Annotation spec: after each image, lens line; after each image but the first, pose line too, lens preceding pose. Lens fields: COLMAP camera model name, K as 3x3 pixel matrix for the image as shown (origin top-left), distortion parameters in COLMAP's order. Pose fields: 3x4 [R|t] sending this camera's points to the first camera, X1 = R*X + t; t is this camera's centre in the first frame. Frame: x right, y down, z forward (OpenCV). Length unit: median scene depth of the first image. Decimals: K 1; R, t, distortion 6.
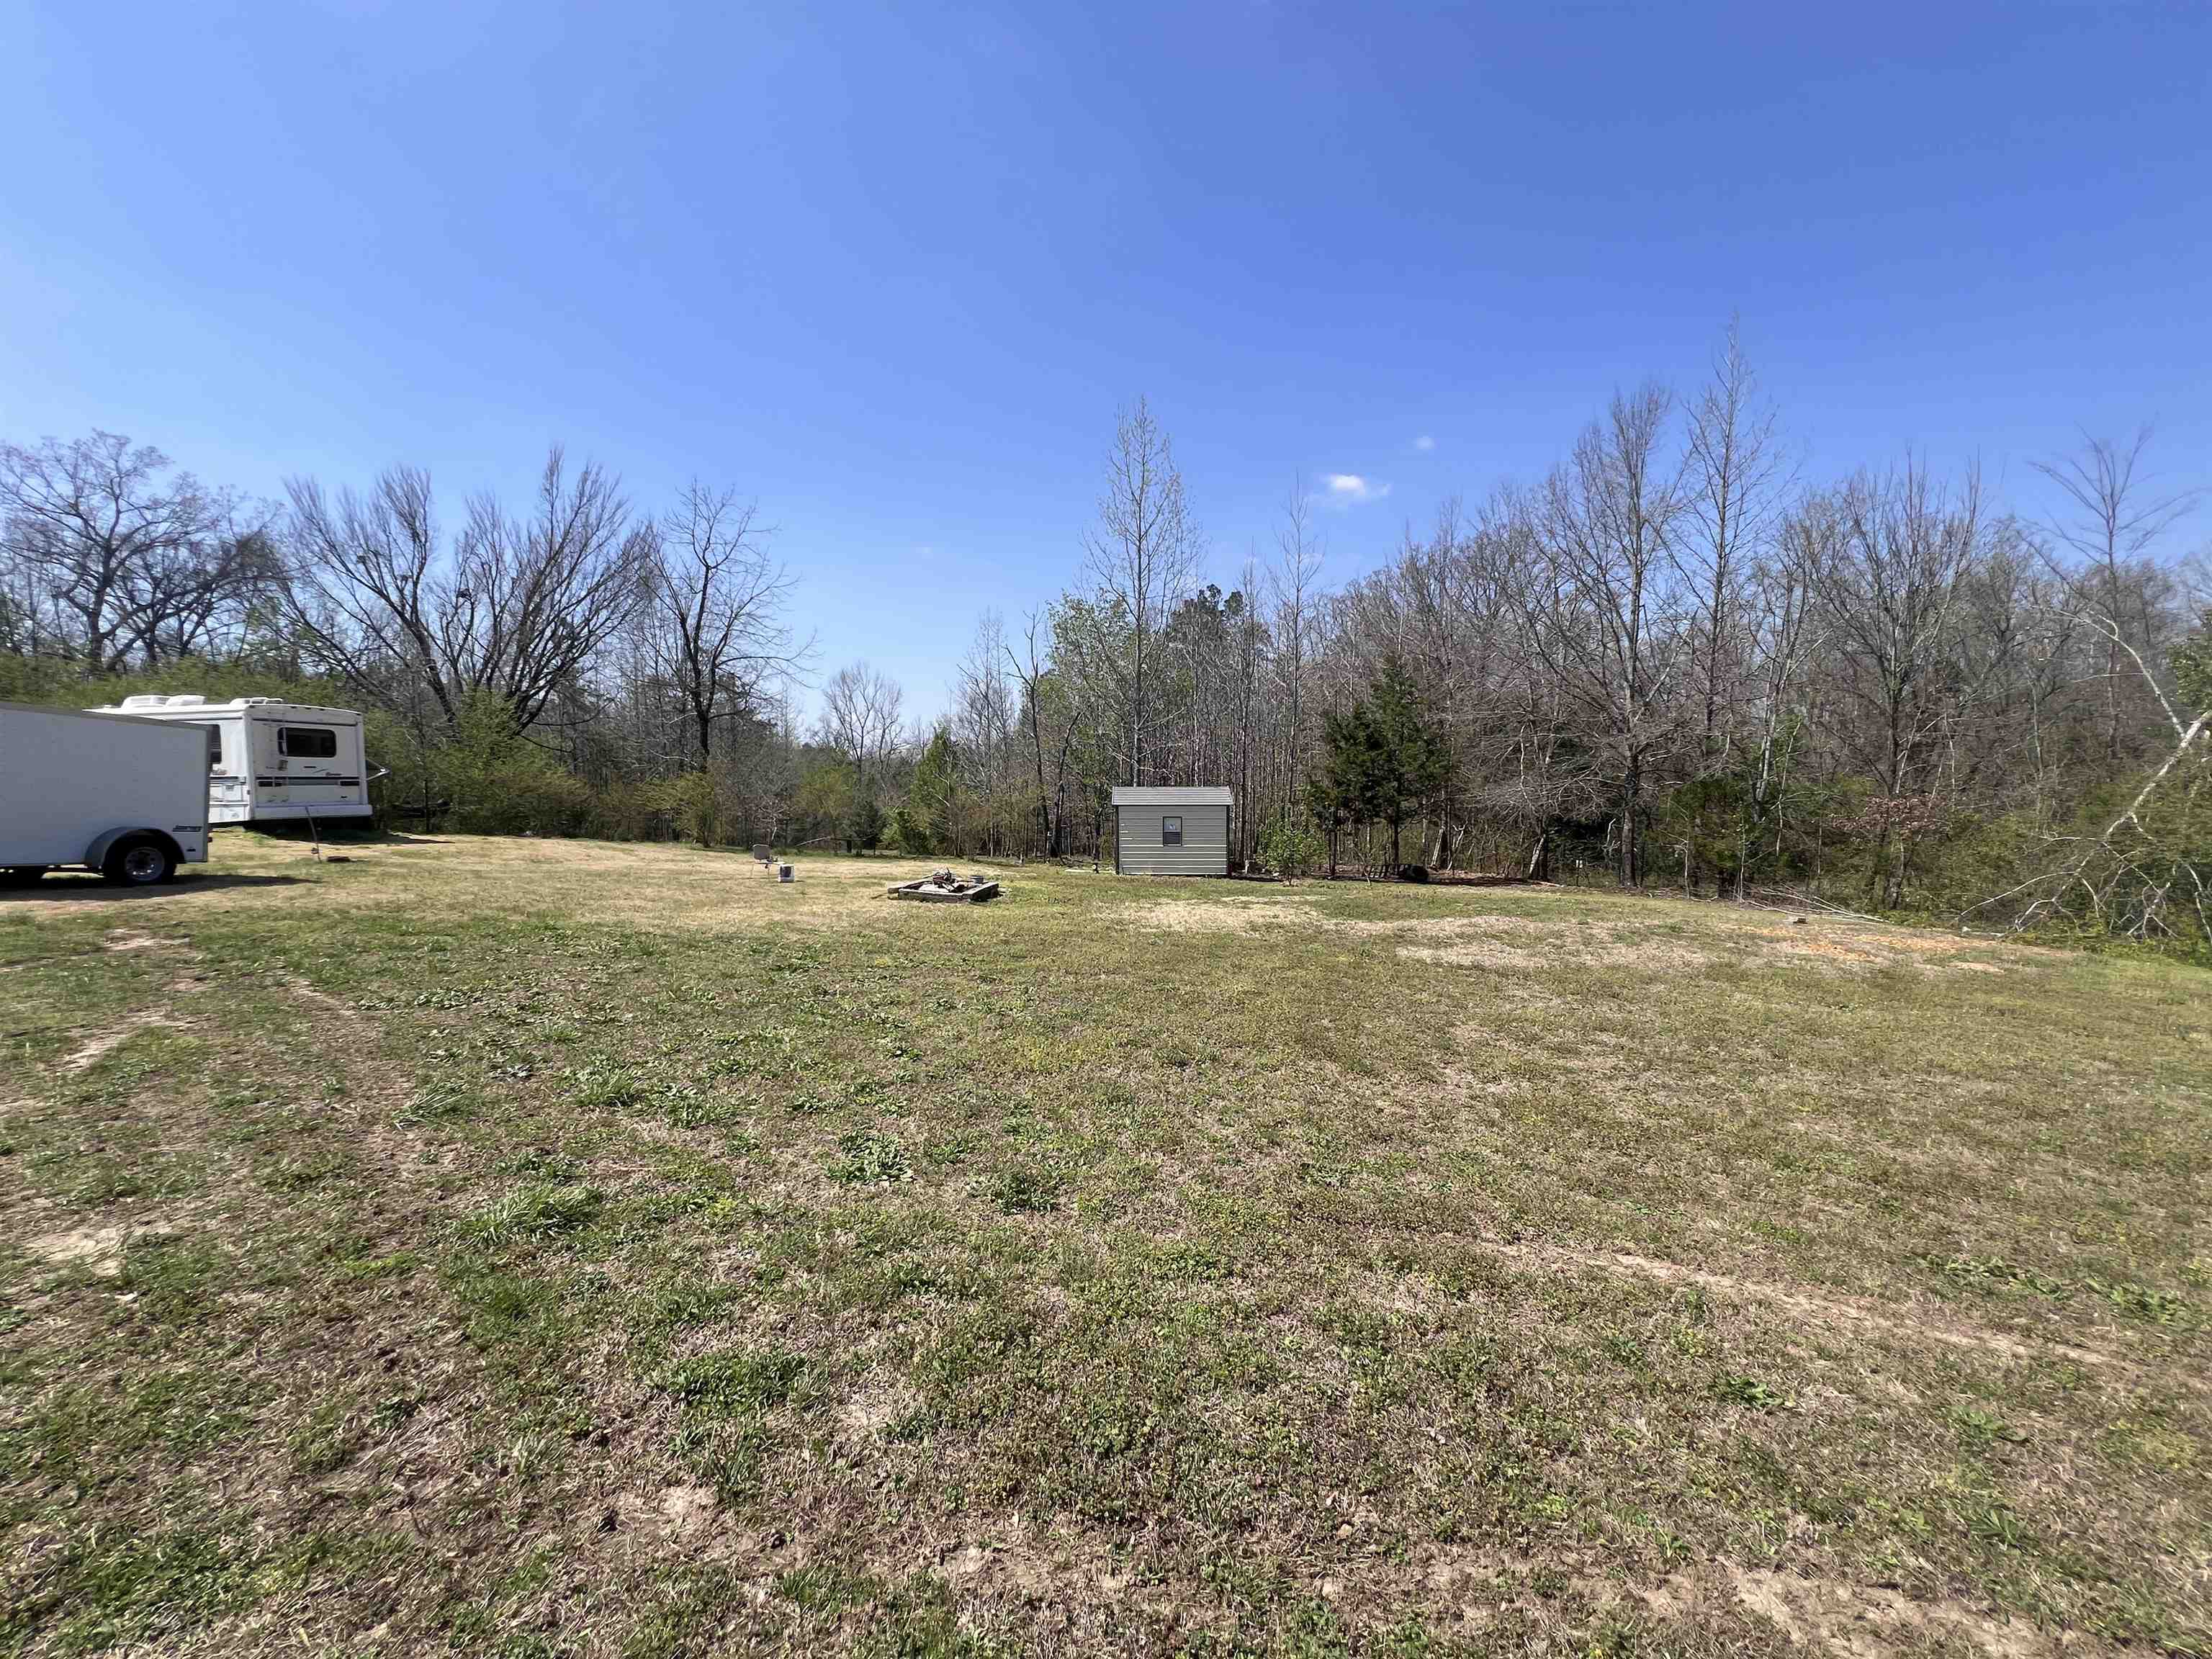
lens RADIAL K [[887.4, 0, 1094.5], [0, 887.4, 820.1], [0, 0, 1]] dist [-0.002728, -0.000719]
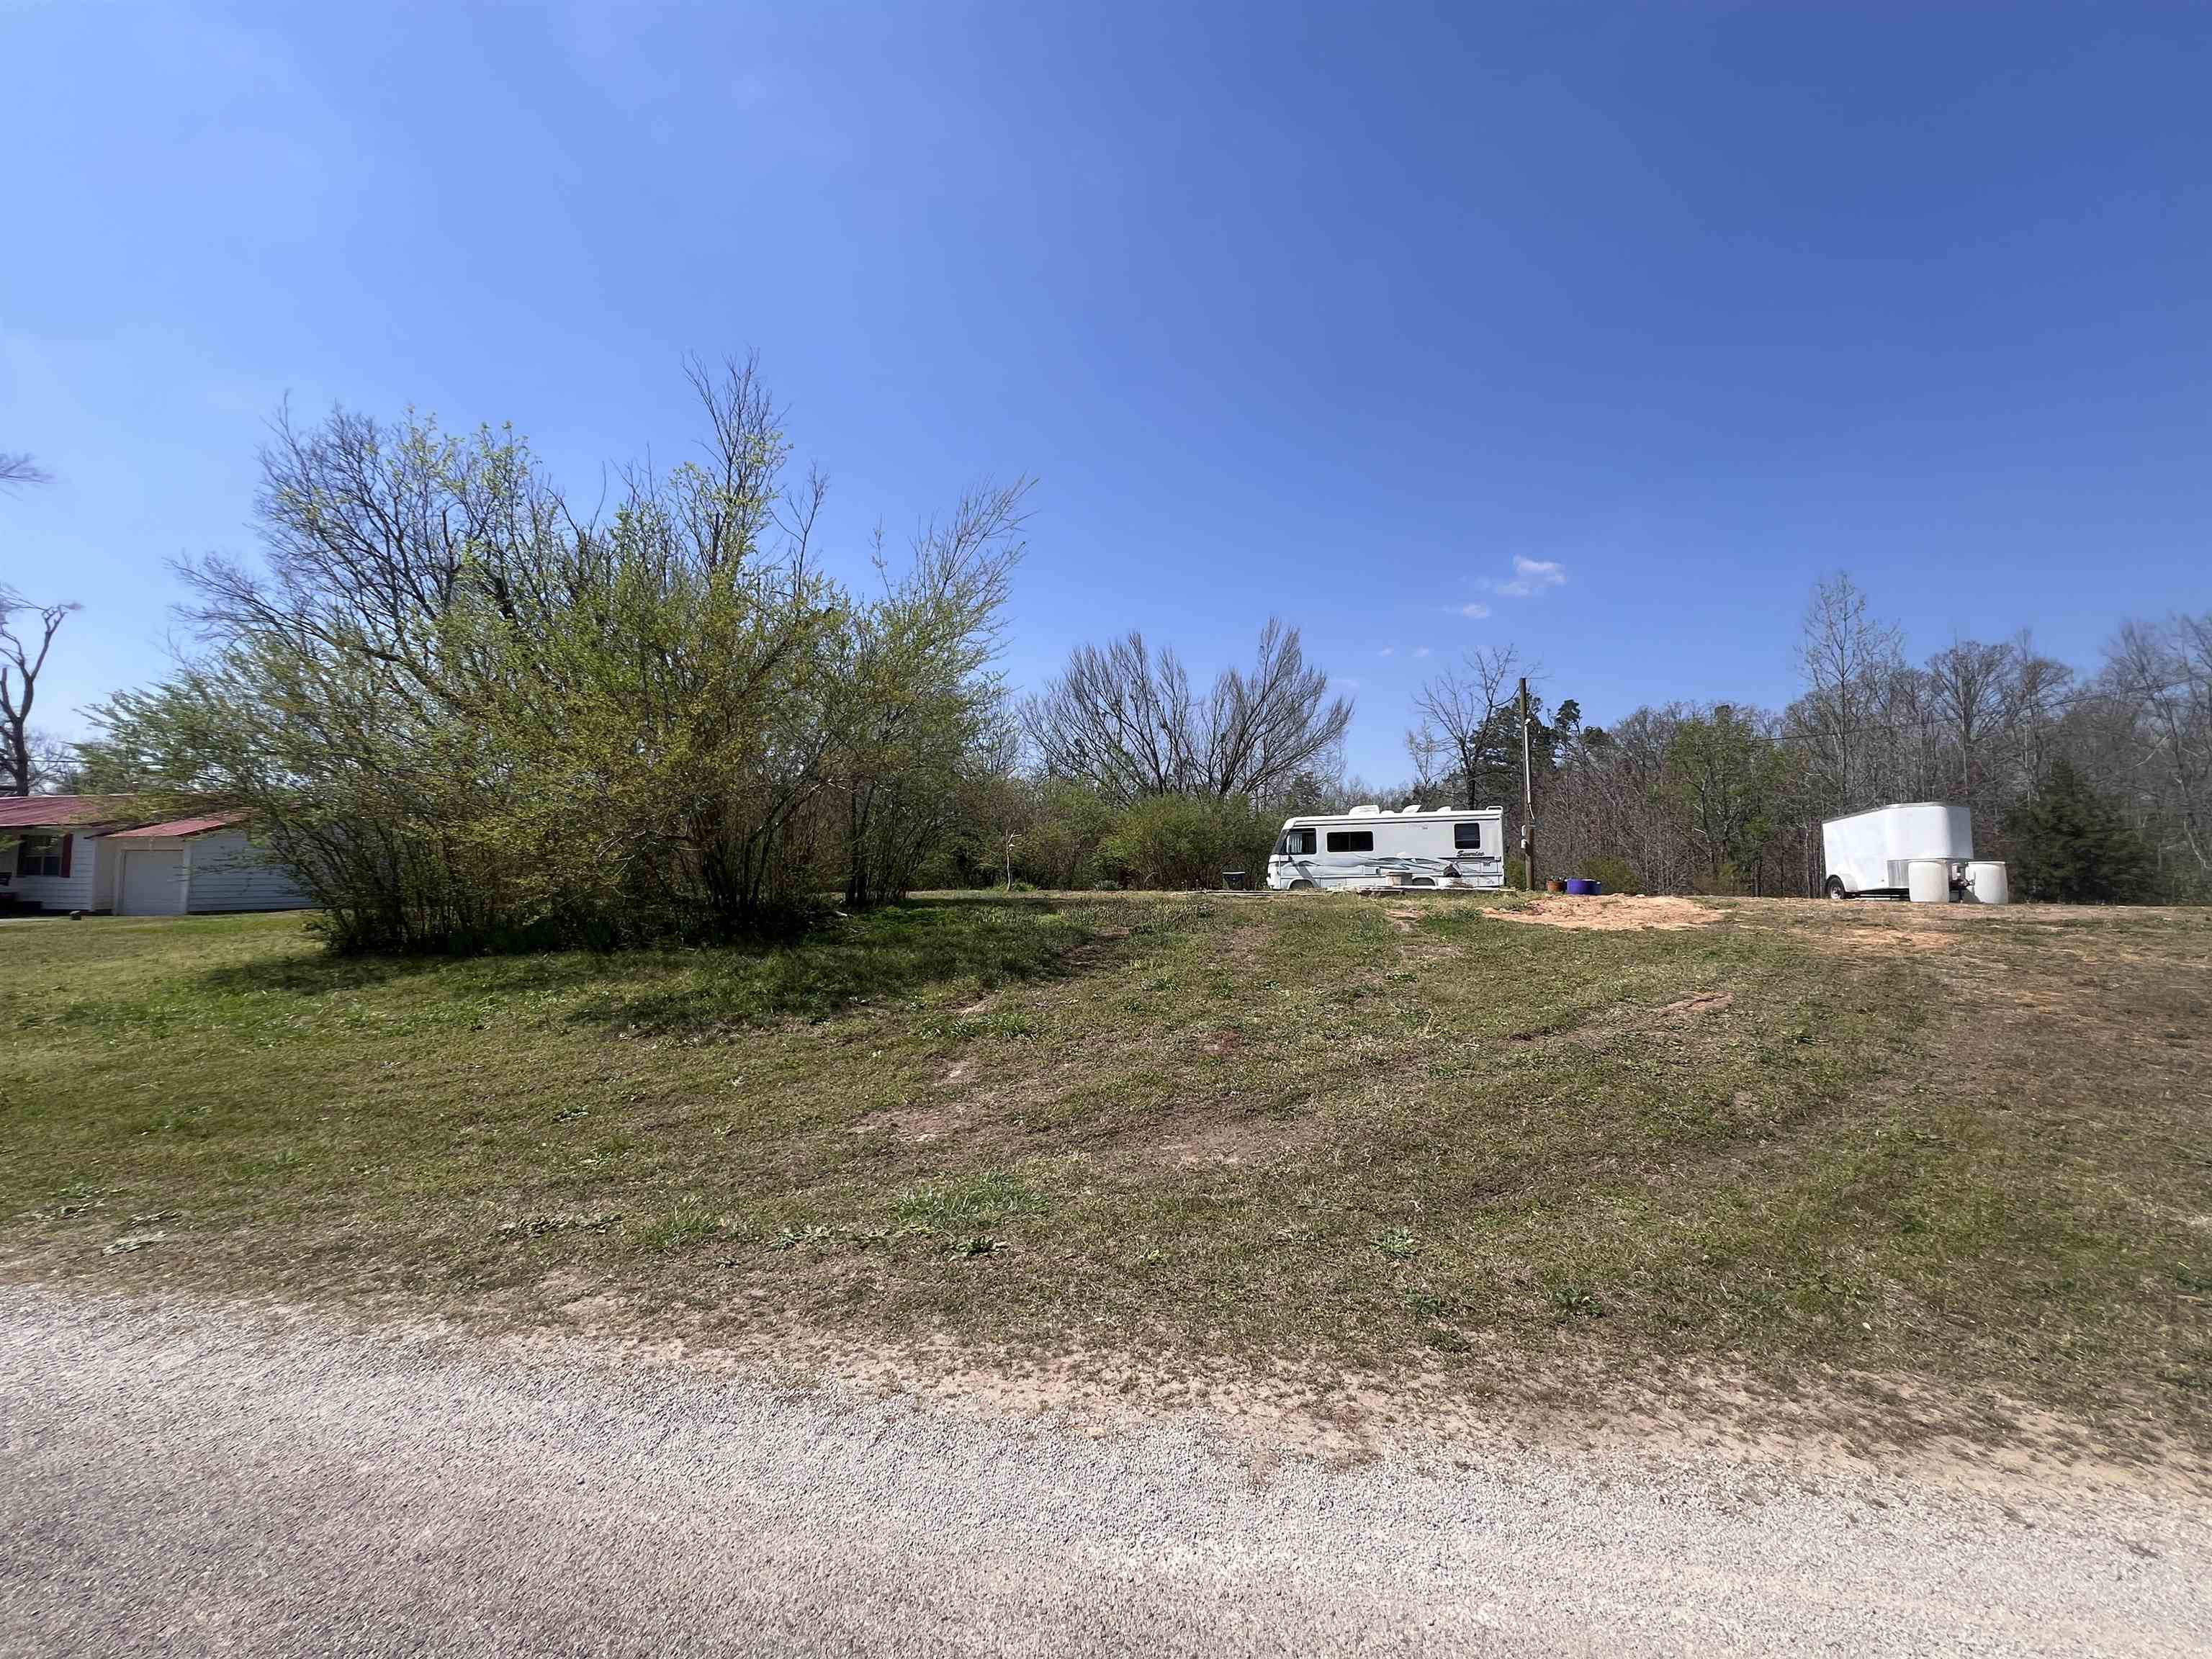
lens RADIAL K [[887.4, 0, 1101.2], [0, 887.4, 831.4], [0, 0, 1]] dist [-0.002728, -0.000719]
pose [[0.990913, -0.008529, -0.134233, -0.940845], [-0.005256, 0.994770, -0.102008, 0.044288], [0.134401, 0.101787, 0.985685, -0.402074]]
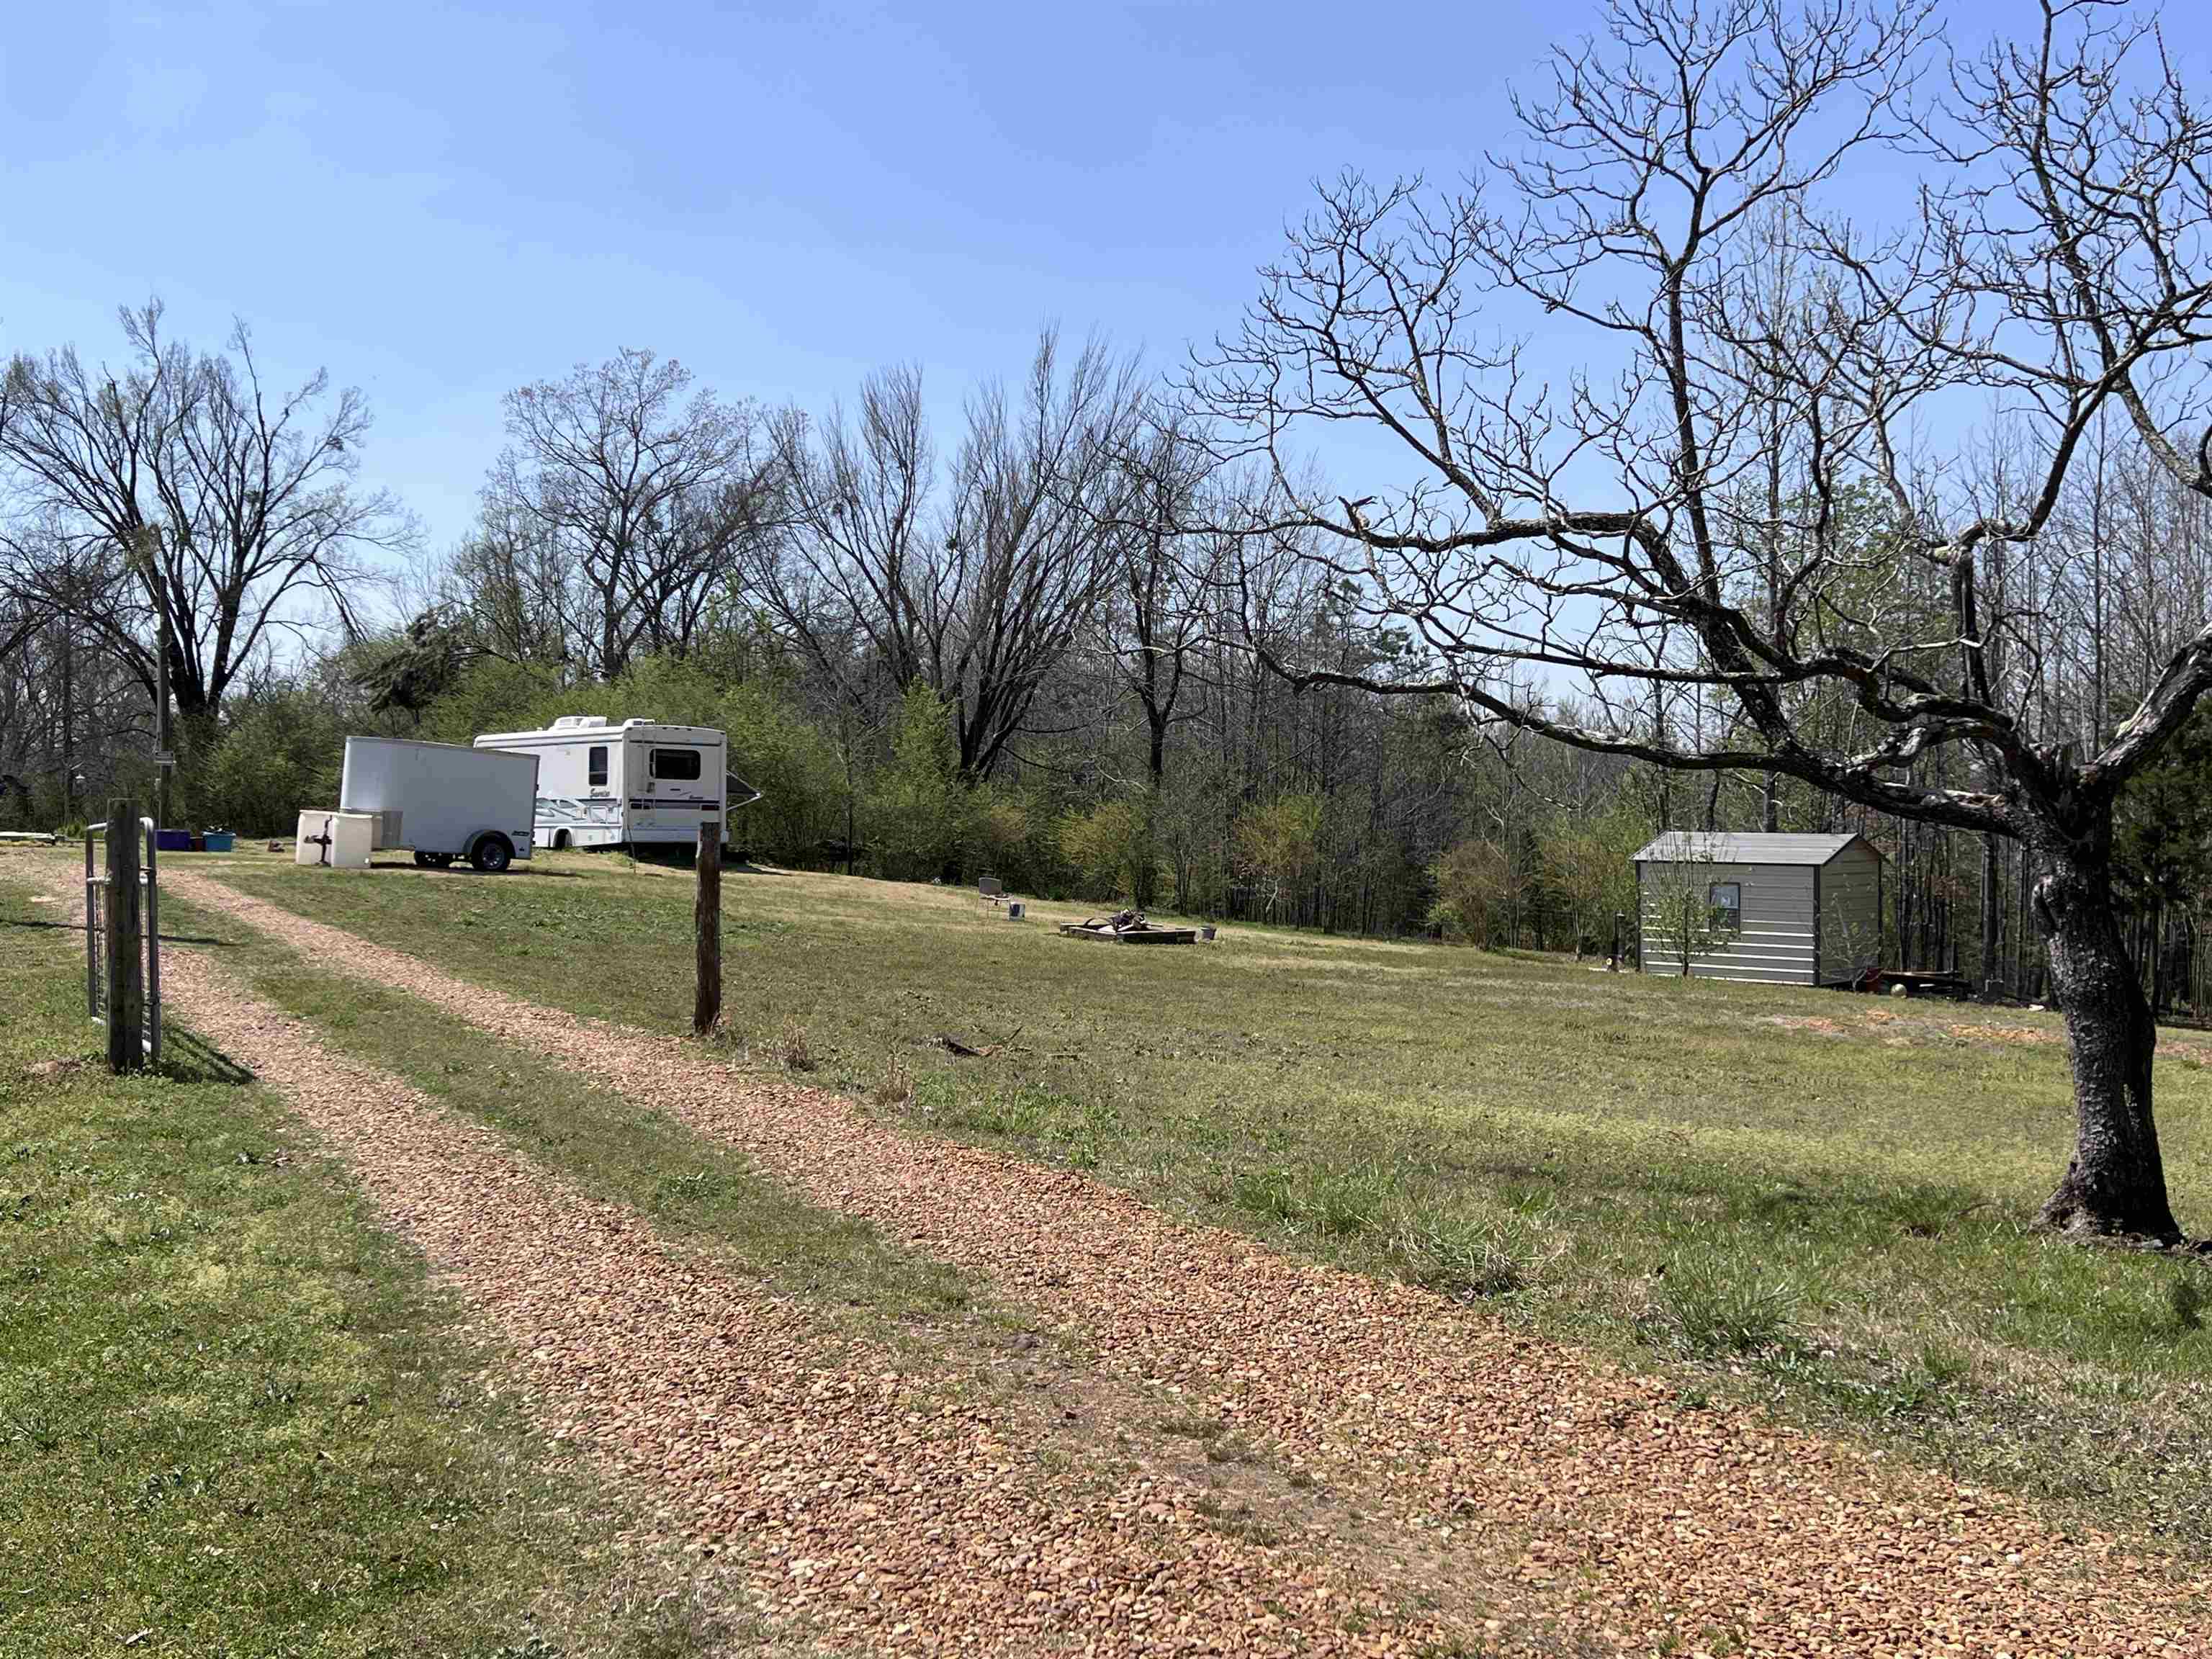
lens RADIAL K [[2245.3, 0, 1123.4], [0, 2245.3, 832.0], [0, 0, 1]] dist [0.012457, 0.000000]
pose [[0.795101, 0.015861, -0.606269, 0.667494], [-0.045436, 0.998406, -0.033468, 0.030636], [0.604772, 0.054157, 0.794555, -0.433777]]
